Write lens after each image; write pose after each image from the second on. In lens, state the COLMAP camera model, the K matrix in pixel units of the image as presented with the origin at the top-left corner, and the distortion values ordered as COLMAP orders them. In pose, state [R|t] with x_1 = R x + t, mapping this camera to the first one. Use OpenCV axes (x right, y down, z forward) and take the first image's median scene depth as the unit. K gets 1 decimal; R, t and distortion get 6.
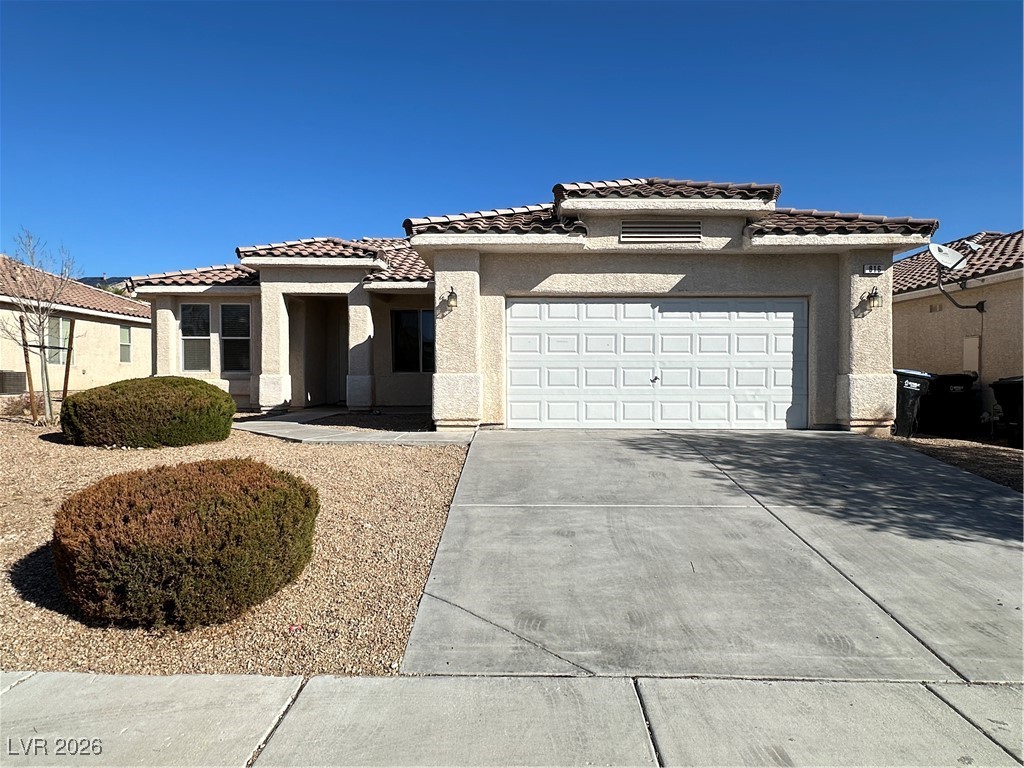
lens RADIAL K [[614.6, 0, 512.4], [0, 614.6, 386.0], [0, 0, 1]] dist [0.000973, 0.000045]
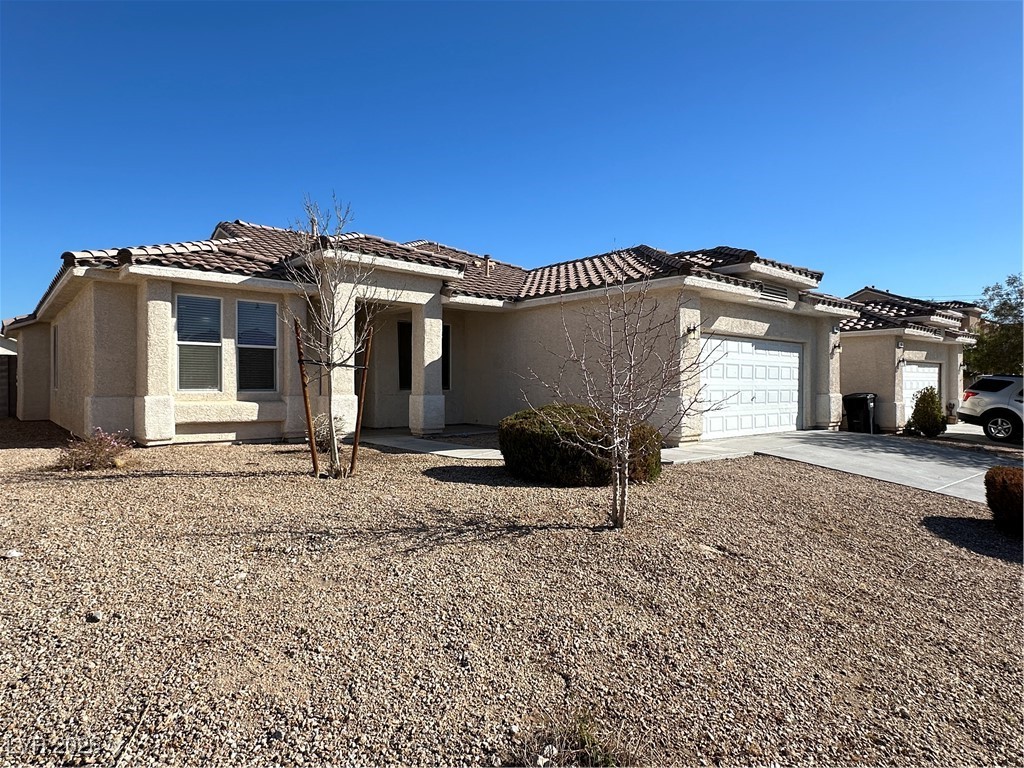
lens RADIAL K [[614.6, 0, 509.5], [0, 614.6, 384.8], [0, 0, 1]] dist [0.000973, 0.000045]
pose [[0.749136, 0.003673, 0.662406, -0.770009], [0.008500, 0.999849, -0.015157, -0.017647], [-0.662362, 0.016986, 0.748992, 0.238323]]
